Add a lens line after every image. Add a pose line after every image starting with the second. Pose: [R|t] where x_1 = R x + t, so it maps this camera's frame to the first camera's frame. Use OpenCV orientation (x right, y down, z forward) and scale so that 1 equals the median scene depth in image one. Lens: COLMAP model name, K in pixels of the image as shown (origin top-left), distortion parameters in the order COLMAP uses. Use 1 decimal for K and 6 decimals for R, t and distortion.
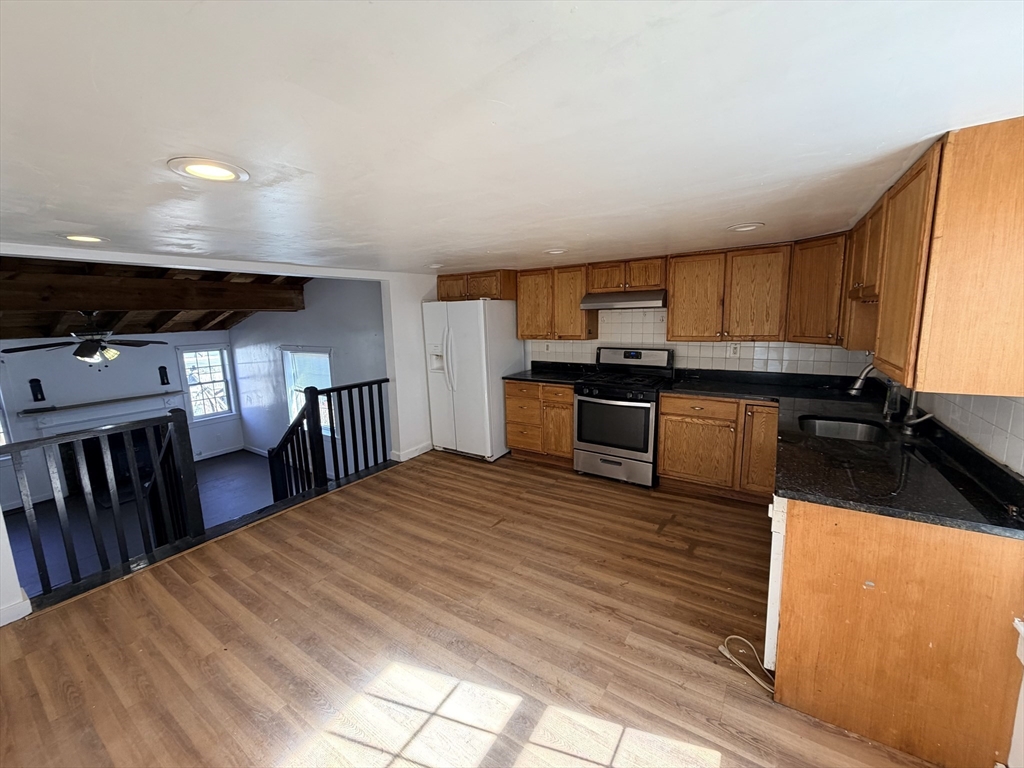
lens RADIAL K [[409.6, 0, 509.1], [0, 409.6, 381.1], [0, 0, 1]] dist [-0.000240, -0.000073]
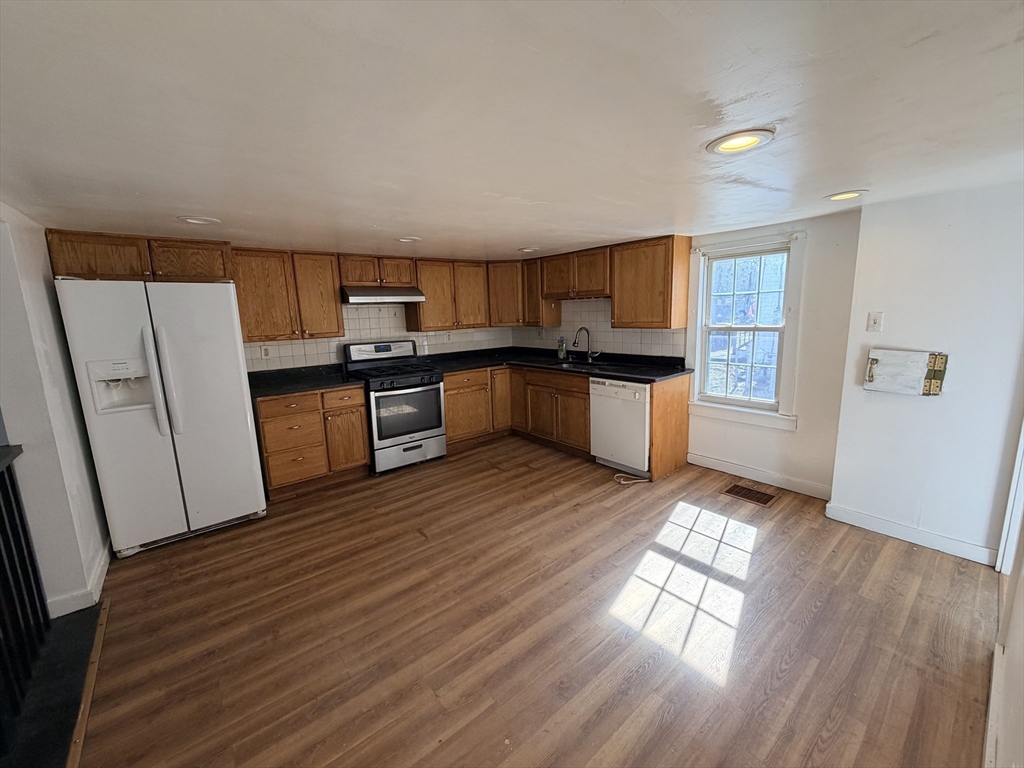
lens RADIAL K [[409.6, 0, 508.3], [0, 409.6, 381.7], [0, 0, 1]] dist [-0.000240, -0.000073]
pose [[0.294412, -0.146682, 0.944355, -0.746960], [0.174490, 0.979791, 0.097787, -0.034034], [-0.939614, 0.135991, 0.314056, 0.480053]]
